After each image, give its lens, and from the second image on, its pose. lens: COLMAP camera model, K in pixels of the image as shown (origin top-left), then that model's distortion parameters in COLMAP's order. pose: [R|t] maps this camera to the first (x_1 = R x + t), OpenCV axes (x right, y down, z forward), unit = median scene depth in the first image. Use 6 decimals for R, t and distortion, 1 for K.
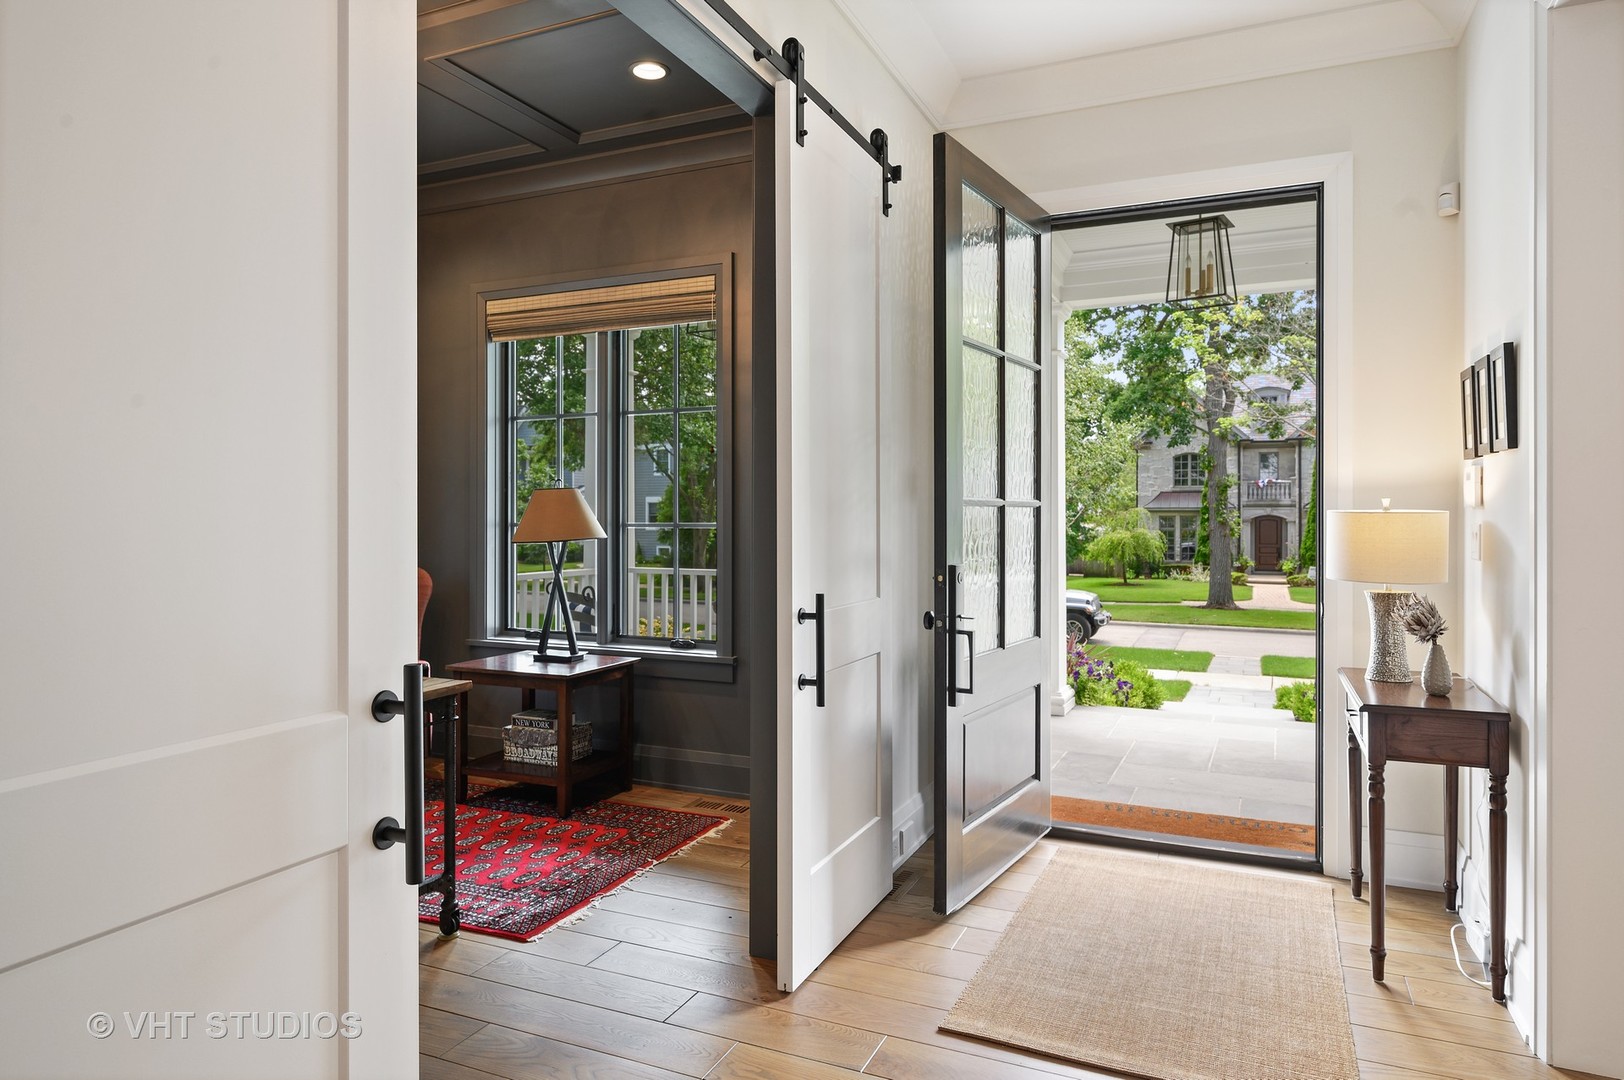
lens RADIAL K [[982.9, 0, 812.0], [0, 982.9, 528.7], [0, 0, 1]] dist [0.001231, 0.000016]
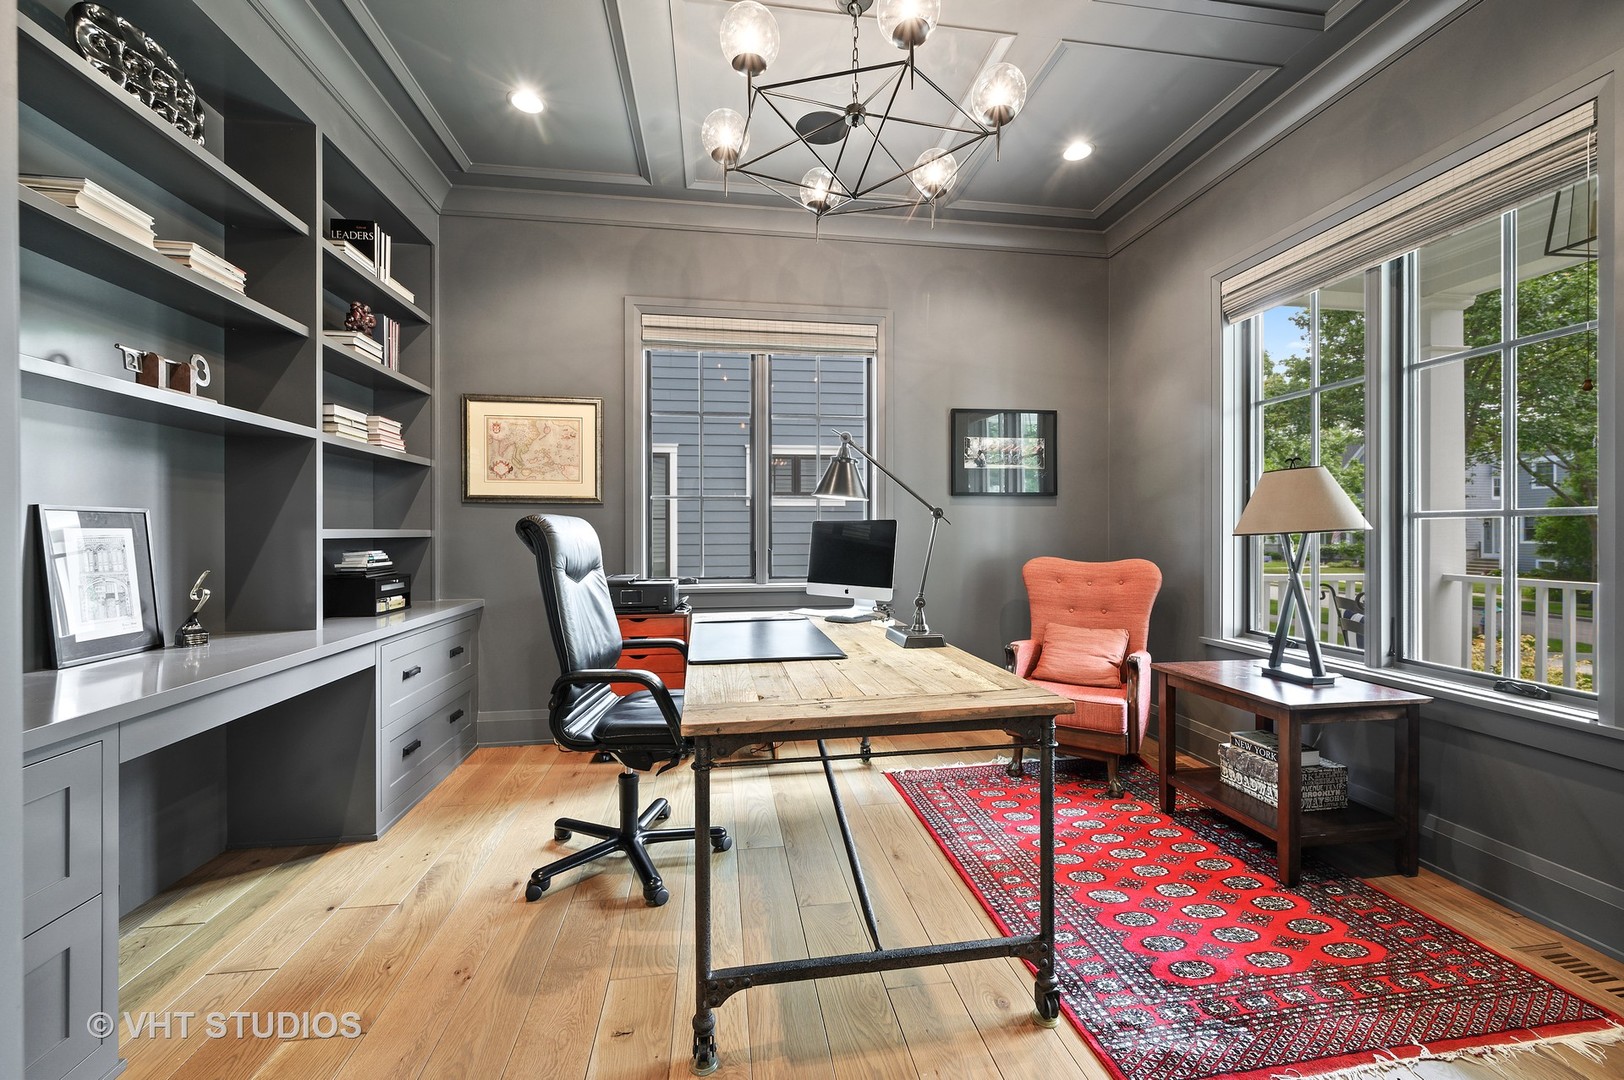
lens RADIAL K [[644.1, 0, 815.4], [0, 644.1, 530.6], [0, 0, 1]] dist [0.000757, 0.000964]
pose [[0.540365, -0.000500, -0.841431, -0.021971], [-0.010761, 0.999914, -0.007505, 0.018501], [0.841362, 0.013110, 0.540313, 0.373936]]
